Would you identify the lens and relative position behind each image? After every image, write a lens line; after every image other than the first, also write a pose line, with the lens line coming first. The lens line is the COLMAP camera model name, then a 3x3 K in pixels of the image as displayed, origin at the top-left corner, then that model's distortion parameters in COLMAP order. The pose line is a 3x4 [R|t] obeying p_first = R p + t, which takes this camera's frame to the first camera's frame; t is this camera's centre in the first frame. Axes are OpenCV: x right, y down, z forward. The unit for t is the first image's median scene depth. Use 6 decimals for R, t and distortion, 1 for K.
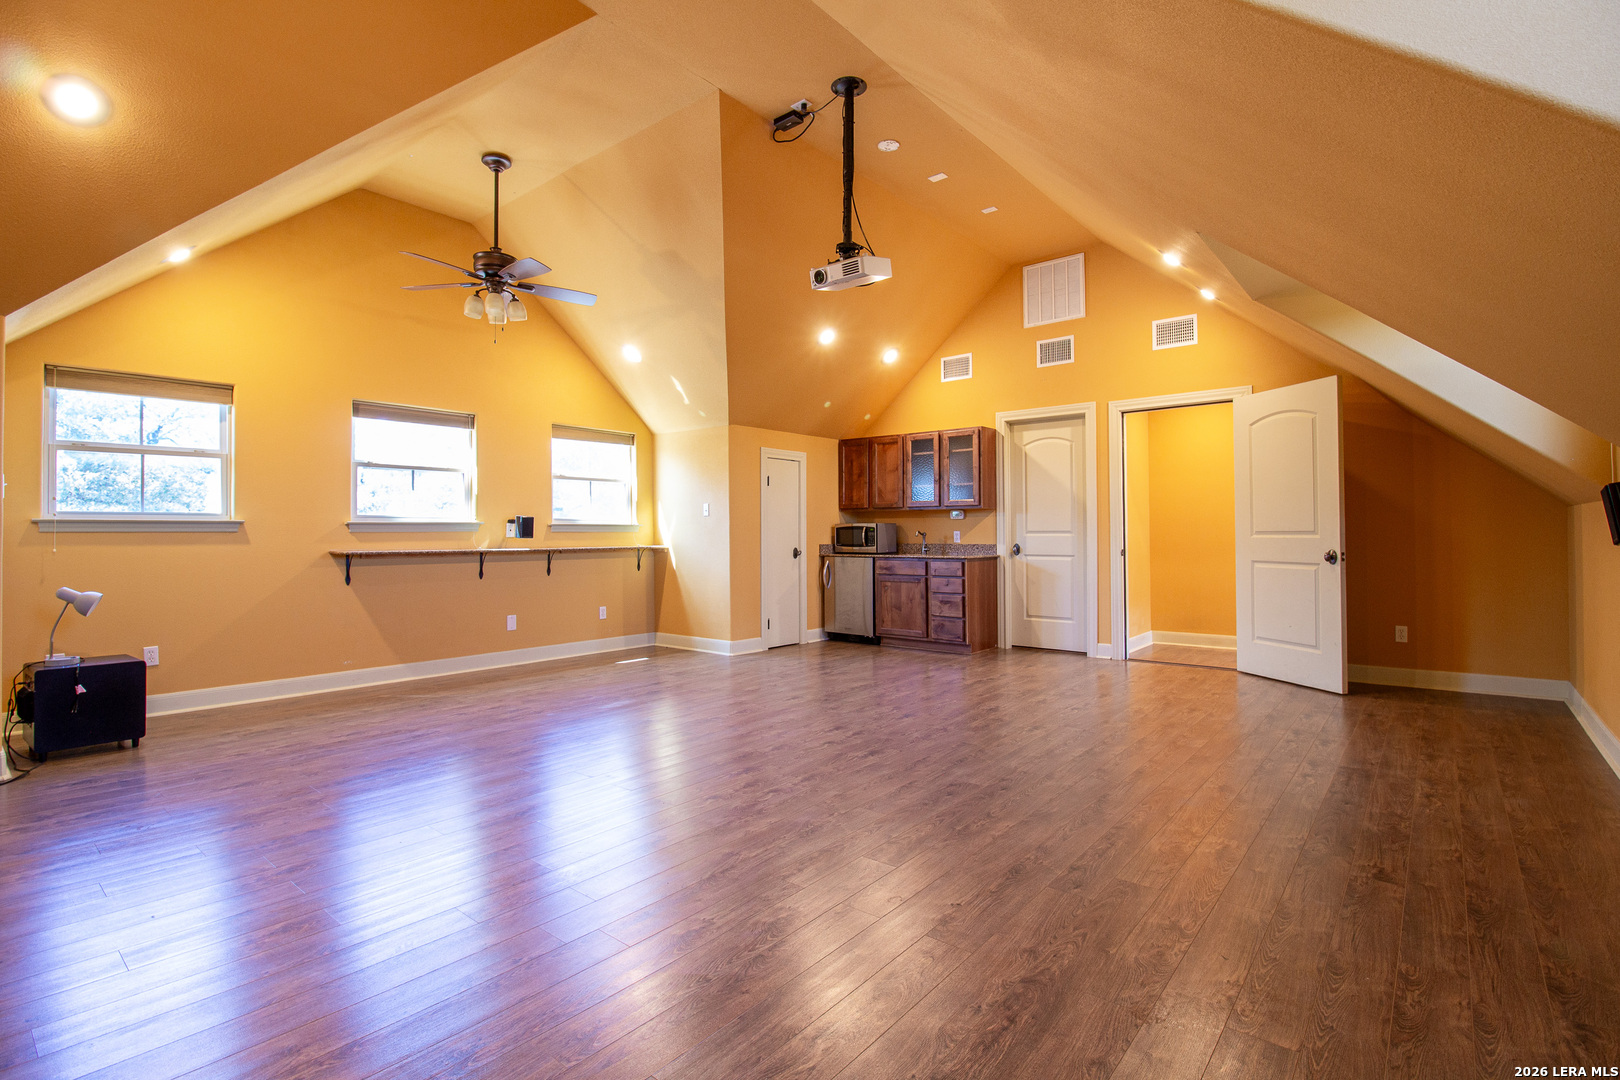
lens RADIAL K [[783.5, 0, 807.9], [0, 783.5, 520.5], [0, 0, 1]] dist [0.000609, -0.011943]
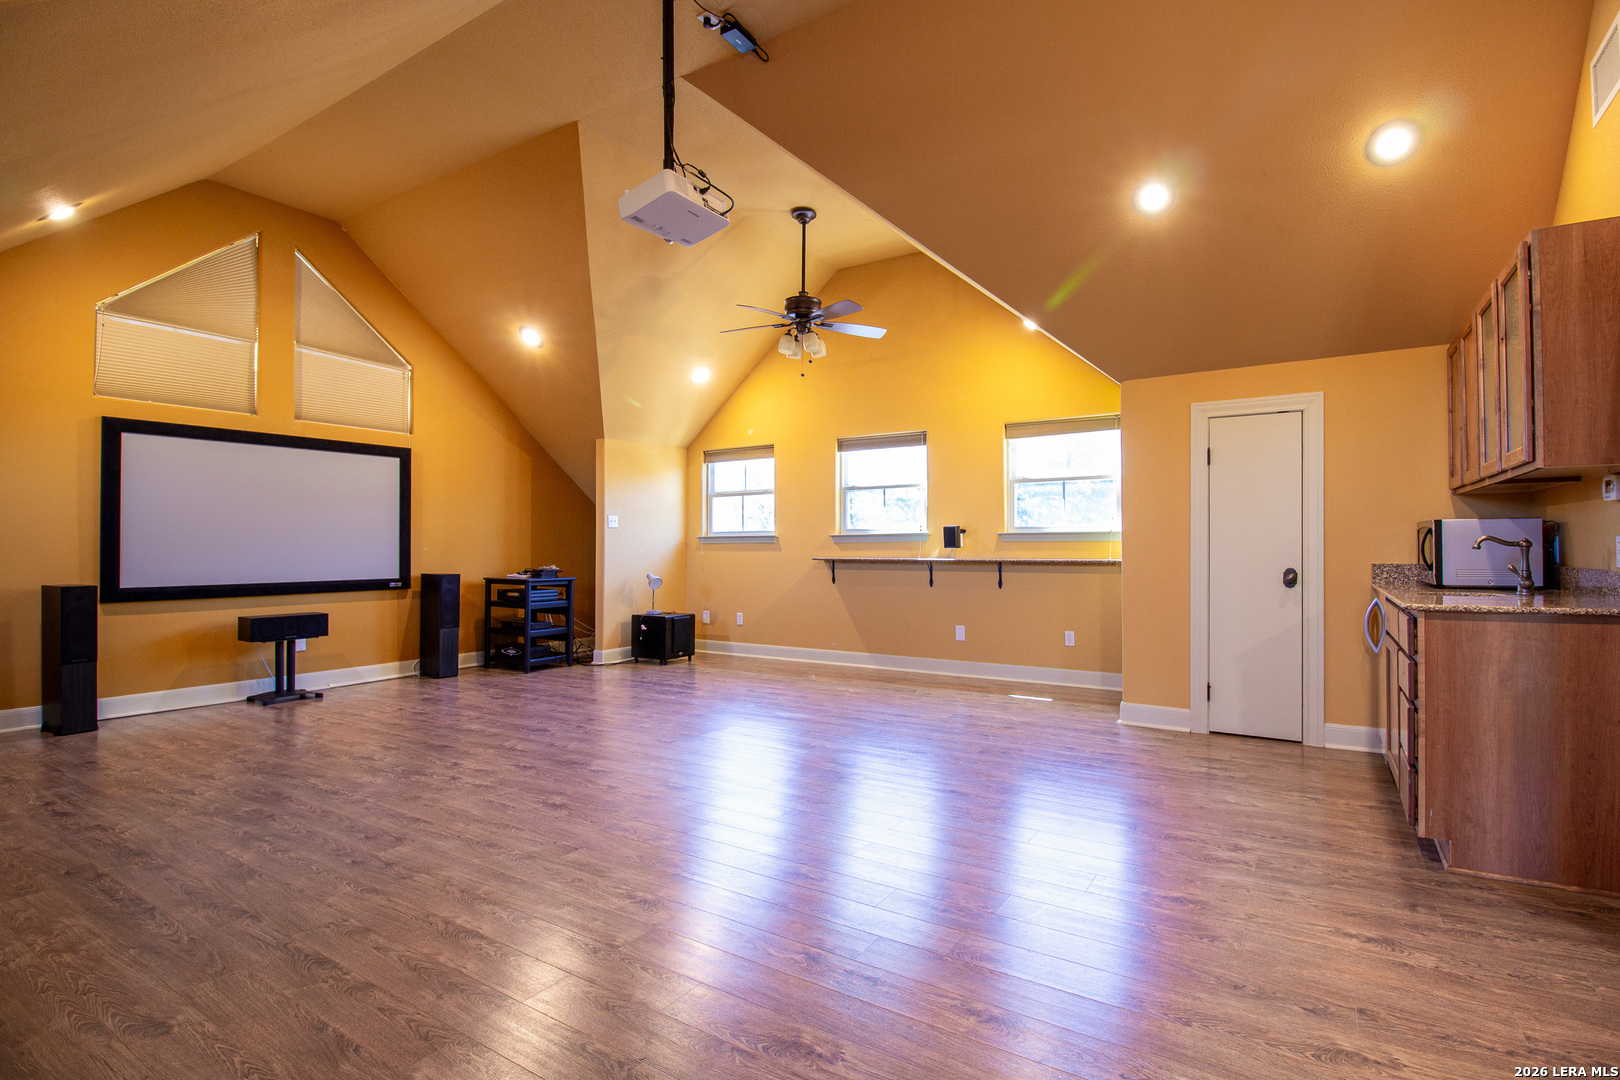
lens RADIAL K [[767.8, 0, 839.6], [0, 767.8, 540.1], [0, 0, 1]] dist [-0.000802, -0.012224]
pose [[0.129885, -0.003848, -0.991522, 0.665619], [0.020131, 0.999797, -0.001243, 0.012271], [0.991325, -0.019799, 0.129936, 0.846643]]
